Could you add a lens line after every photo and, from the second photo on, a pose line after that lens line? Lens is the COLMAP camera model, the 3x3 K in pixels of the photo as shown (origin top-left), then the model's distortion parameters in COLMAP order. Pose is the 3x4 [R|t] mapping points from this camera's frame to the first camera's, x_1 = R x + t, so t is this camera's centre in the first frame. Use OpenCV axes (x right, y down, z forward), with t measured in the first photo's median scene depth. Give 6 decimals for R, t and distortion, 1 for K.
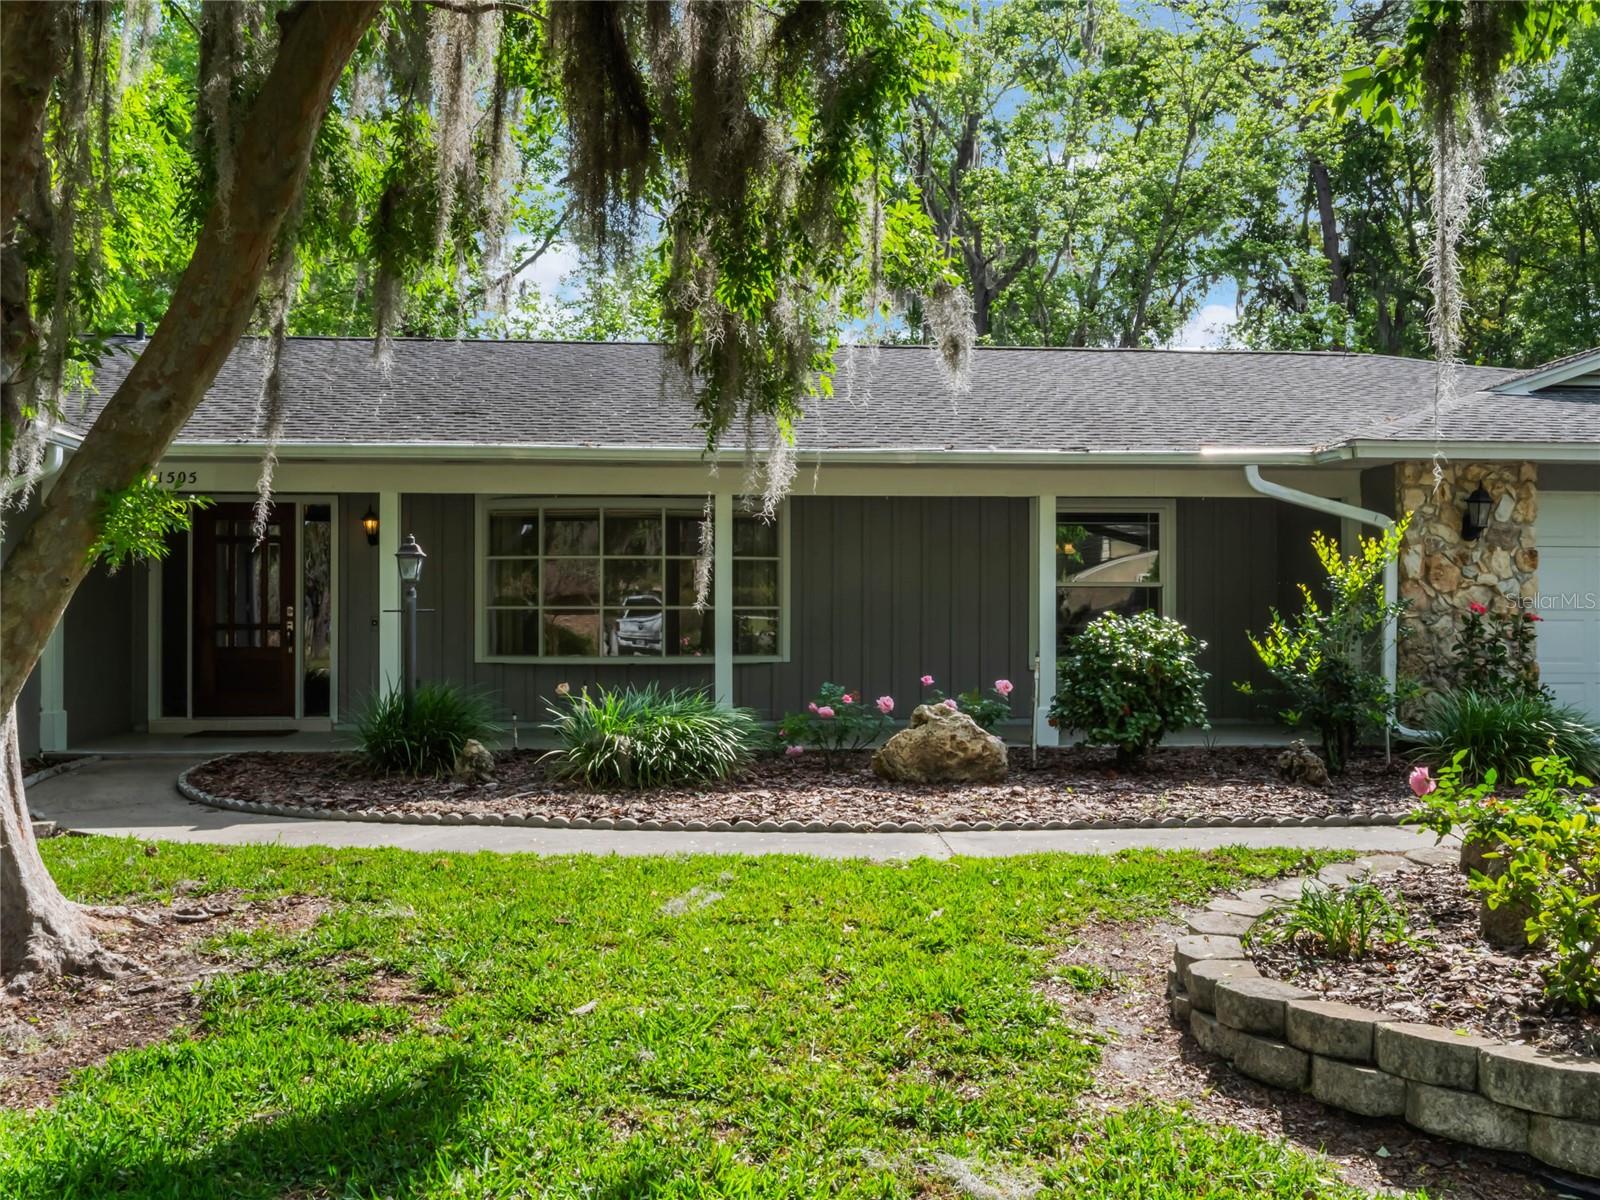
lens RADIAL K [[1390.9, 0, 800.0], [0, 1390.9, 600.0], [0, 0, 1]] dist [-0.002042, -0.001156]
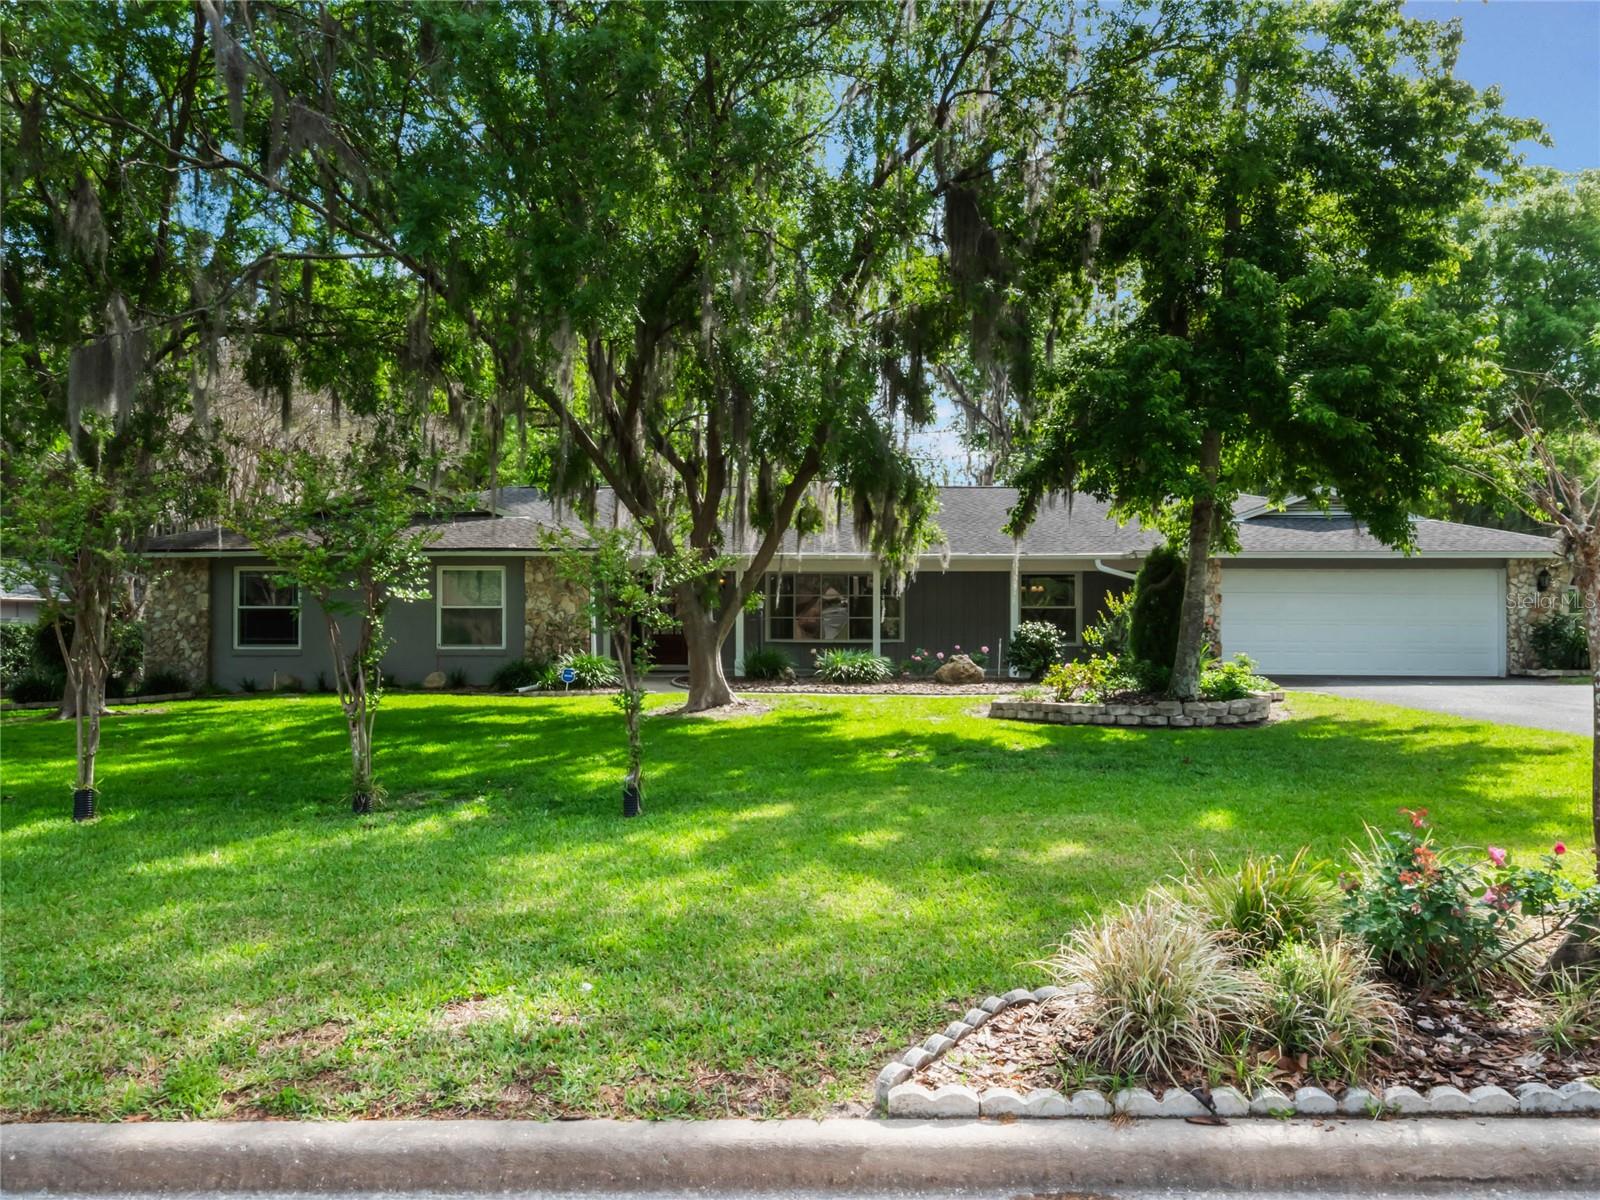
lens RADIAL K [[1126.3, 0, 800.0], [0, 1126.3, 600.0], [0, 0, 1]] dist [0.003007, 0.000766]
pose [[0.994795, -0.001288, -0.101888, 0.014644], [0.000738, 0.999985, -0.005438, -0.021171], [0.101893, 0.005334, 0.994781, -1.225834]]
